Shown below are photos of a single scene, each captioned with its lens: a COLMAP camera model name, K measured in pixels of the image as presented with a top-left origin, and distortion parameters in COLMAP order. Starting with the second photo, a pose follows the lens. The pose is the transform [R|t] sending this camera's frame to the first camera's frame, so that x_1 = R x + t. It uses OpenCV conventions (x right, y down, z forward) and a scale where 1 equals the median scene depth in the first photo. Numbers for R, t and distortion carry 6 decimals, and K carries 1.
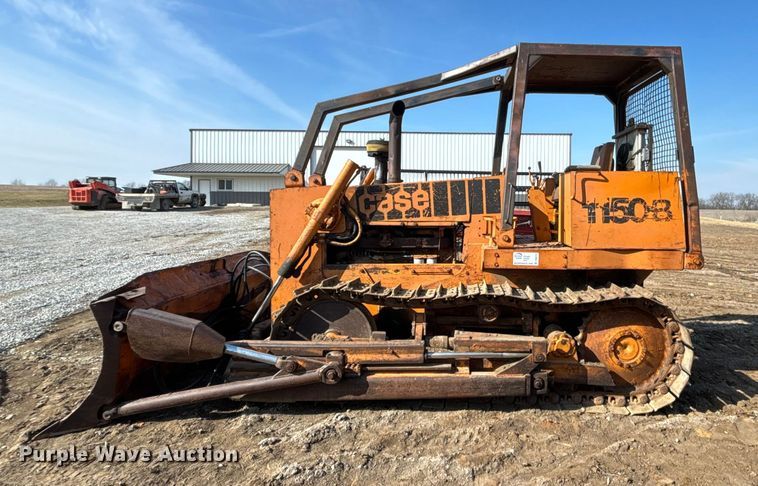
lens RADIAL K [[471.0, 0, 465.8], [0, 471.0, 208.3], [0, 0, 1]] dist [0.013034, -0.015255]
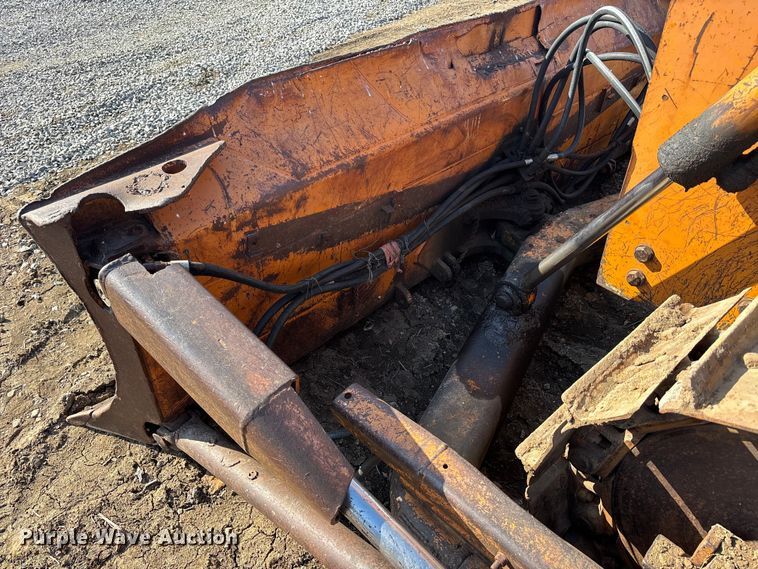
lens RADIAL K [[575.1, 0, 381.5], [0, 575.1, 286.7], [0, 0, 1]] dist [0.046145, -0.043257]
pose [[0.671021, 0.453273, -0.586749, -0.303582], [0.012900, 0.784109, 0.620489, 0.003296], [0.741326, -0.423930, 0.520306, 0.750102]]
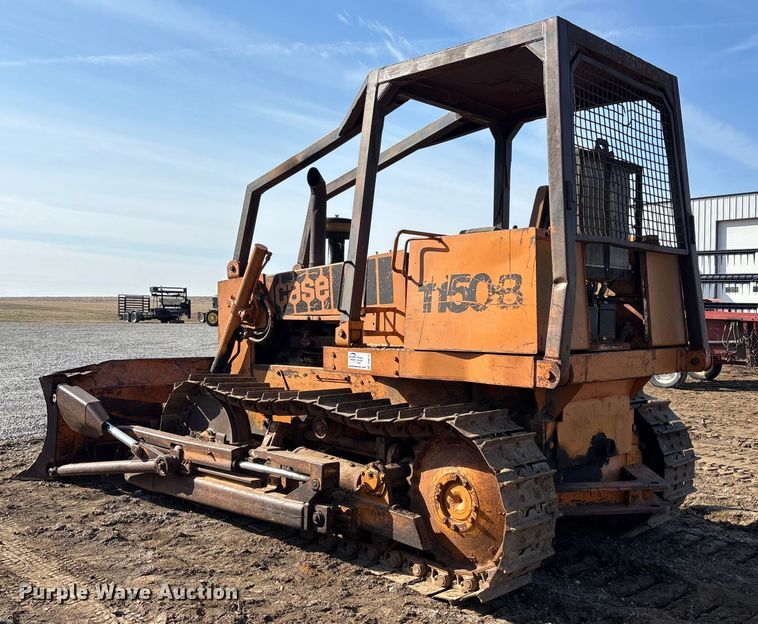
lens RADIAL K [[777.3, 0, 425.2], [0, 777.3, 300.5], [0, 0, 1]] dist [0.006692, 0.000000]
pose [[0.721862, -0.019923, -0.691750, 1.051584], [-0.003944, 0.999451, -0.032900, 0.051086], [0.692025, 0.026477, 0.721387, 0.174592]]
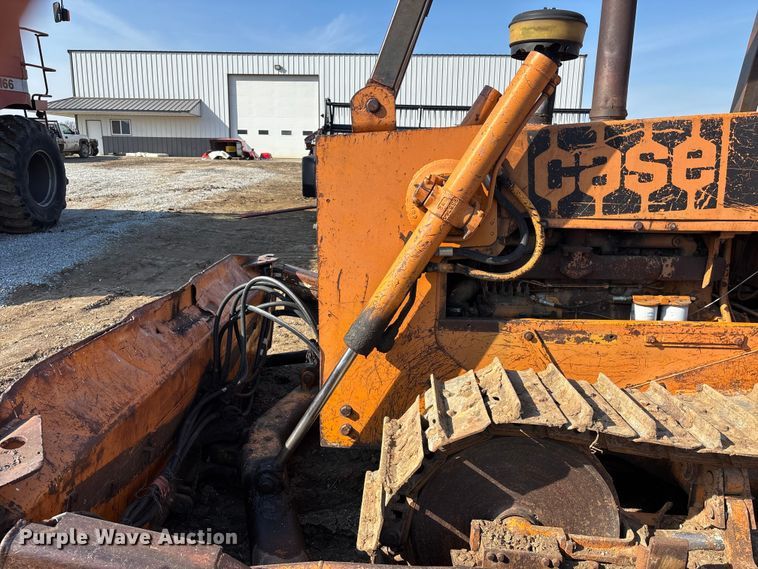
lens RADIAL K [[575.1, 0, 375.0], [0, 575.1, 284.2], [0, 0, 1]] dist [0.046145, -0.043257]
pose [[0.997971, 0.019414, -0.060644, -0.359901], [-0.006207, 0.977511, 0.210794, -0.022879], [0.063372, -0.209990, 0.975648, 0.544427]]
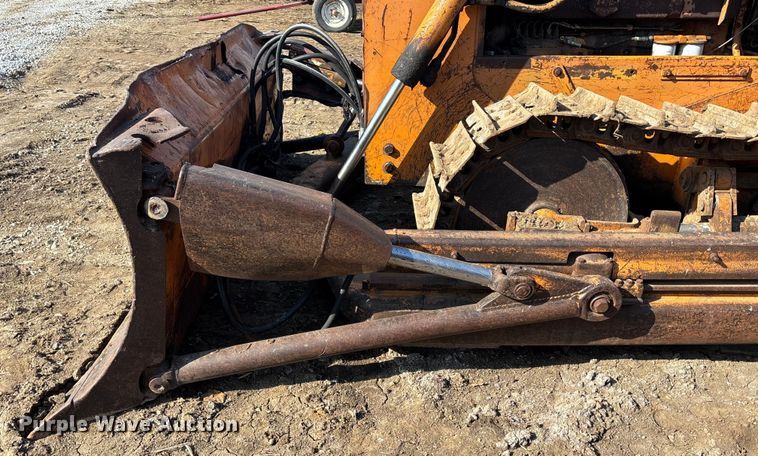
lens RADIAL K [[674.4, 0, 383.2], [0, 674.4, 285.1], [0, 0, 1]] dist [0.032565, -0.001485]
pose [[0.999955, 0.008901, -0.003429, -0.424935], [-0.006560, 0.902725, 0.430168, 0.040670], [0.006925, -0.430126, 0.902742, 0.341489]]
